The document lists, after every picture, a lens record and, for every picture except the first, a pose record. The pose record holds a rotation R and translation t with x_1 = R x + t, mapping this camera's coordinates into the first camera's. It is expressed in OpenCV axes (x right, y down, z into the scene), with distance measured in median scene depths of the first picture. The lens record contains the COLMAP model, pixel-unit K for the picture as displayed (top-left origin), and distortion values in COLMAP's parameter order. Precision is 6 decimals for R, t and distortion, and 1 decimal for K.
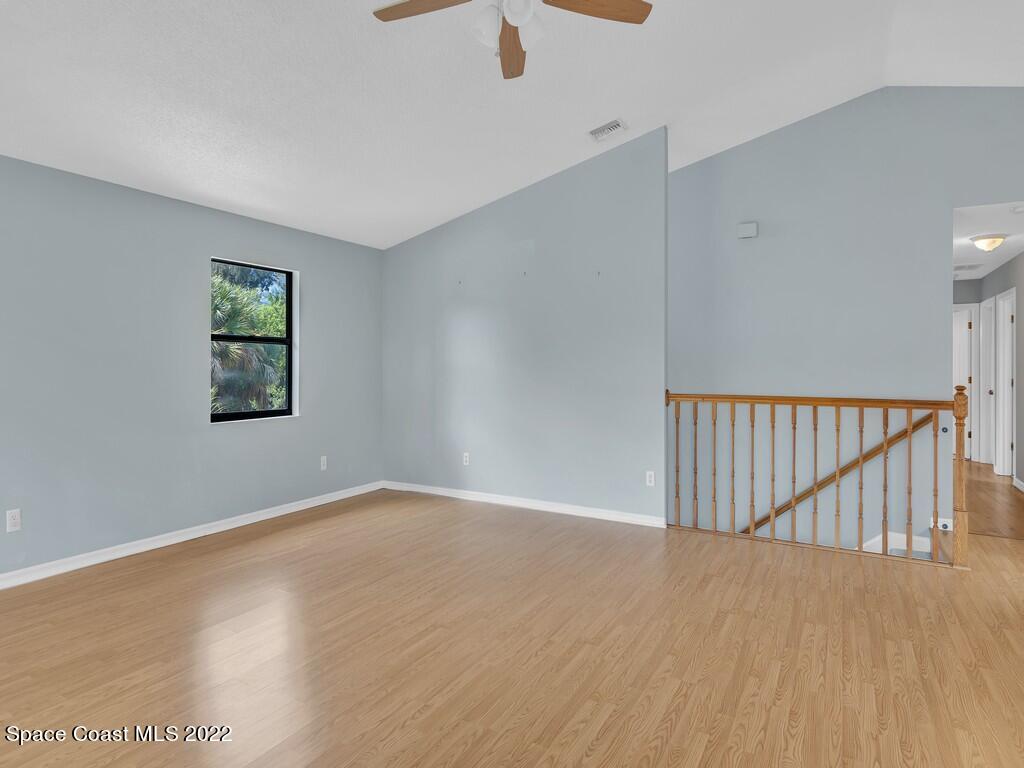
lens RADIAL K [[555.3, 0, 525.6], [0, 555.3, 378.6], [0, 0, 1]] dist [0.021791, 0.000804]
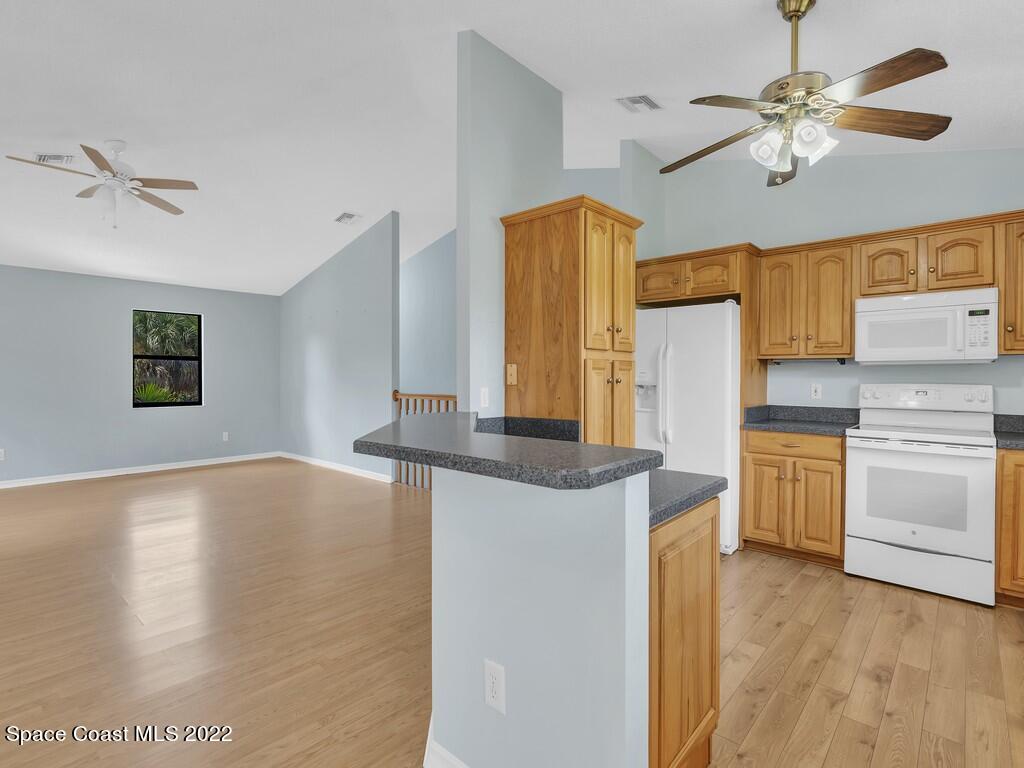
lens RADIAL K [[507.1, 0, 512.0], [0, 507.1, 384.0], [0, 0, 1]] dist [-0.001135, 0.000651]
pose [[0.973857, 0.006168, -0.227078, 0.839264], [-0.008421, 0.999924, -0.008957, 0.012248], [0.227006, 0.010635, 0.973835, -0.221927]]
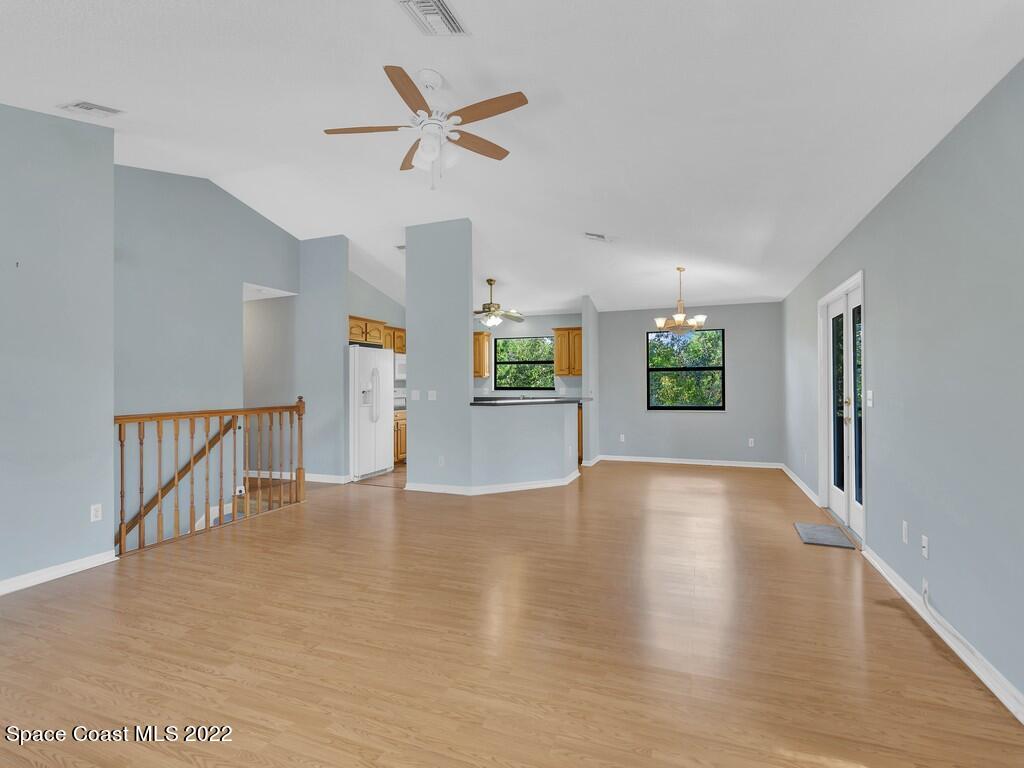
lens RADIAL K [[496.9, 0, 512.0], [0, 496.9, 384.0], [0, 0, 1]] dist [-0.001525, 0.000333]
pose [[-0.145799, 0.000608, 0.989314, -0.644889], [0.032638, 0.999458, 0.004195, -0.007441], [-0.988776, 0.032901, -0.145740, 0.462577]]
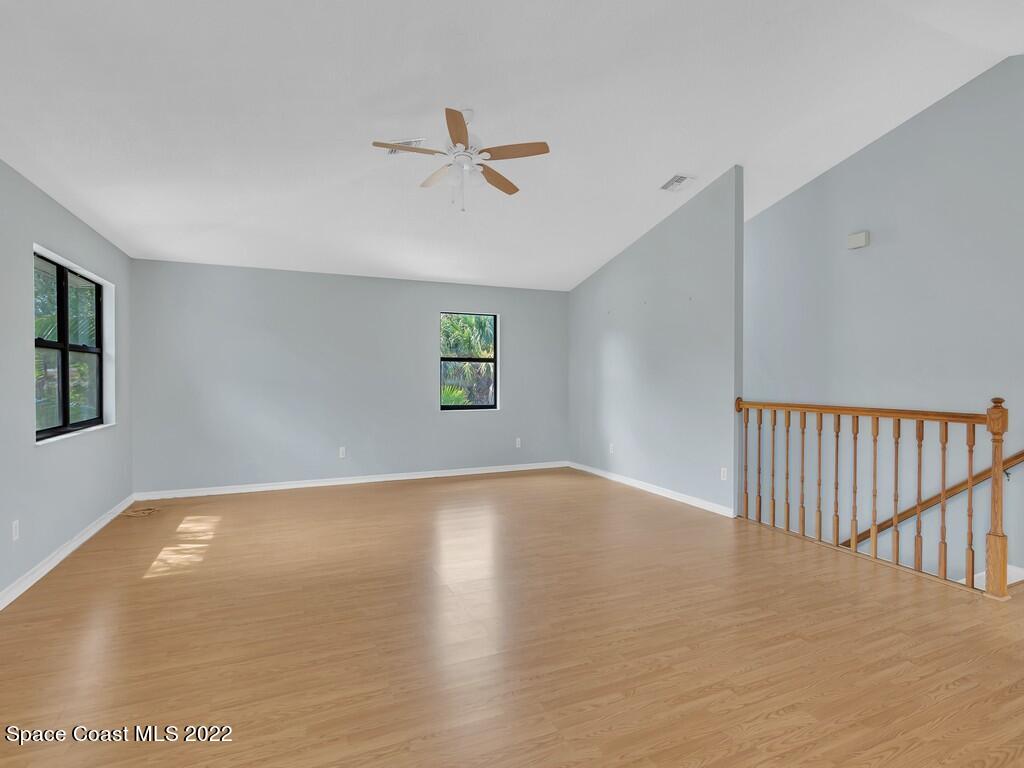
lens RADIAL K [[516.3, 0, 512.0], [0, 516.3, 384.0], [0, 0, 1]] dist [-0.003817, -0.001308]
pose [[0.794794, 0.009752, -0.606801, 0.512268], [-0.018188, 0.999805, -0.007755, 0.008448], [0.606607, 0.017200, 0.794816, -0.102132]]
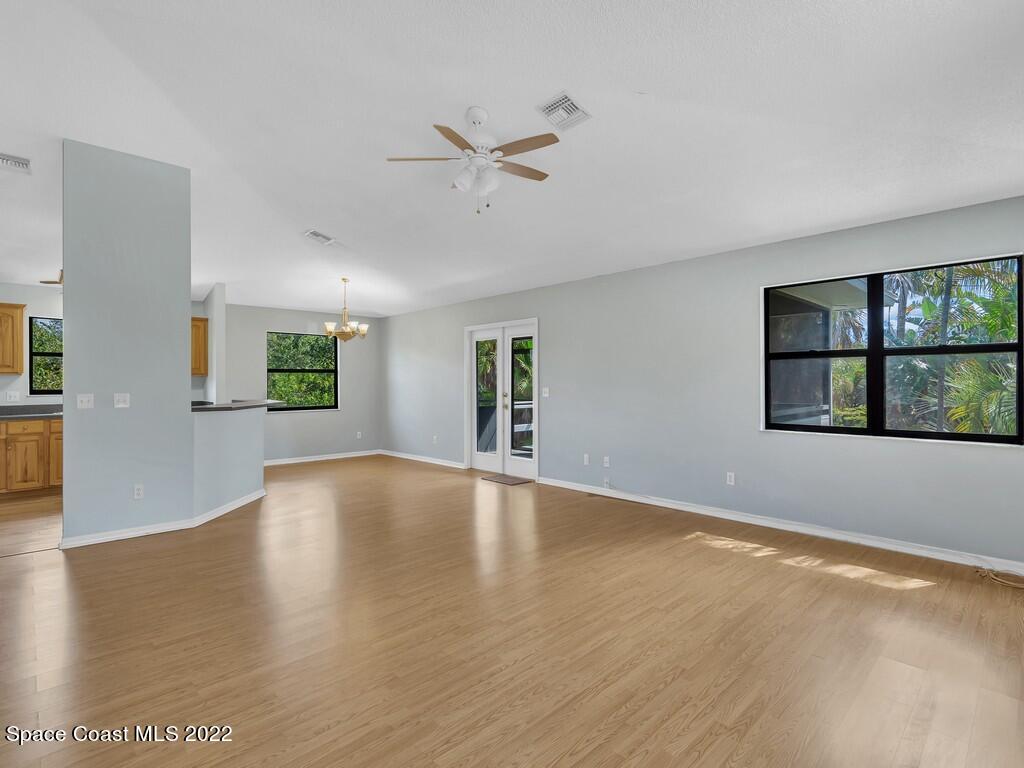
lens RADIAL K [[507.1, 0, 512.0], [0, 507.1, 384.0], [0, 0, 1]] dist [-0.001135, 0.000651]
pose [[-0.955611, 0.004781, 0.294592, -0.276329], [0.013286, 0.999551, 0.026874, -0.023922], [-0.294332, 0.029595, -0.955245, 1.155733]]
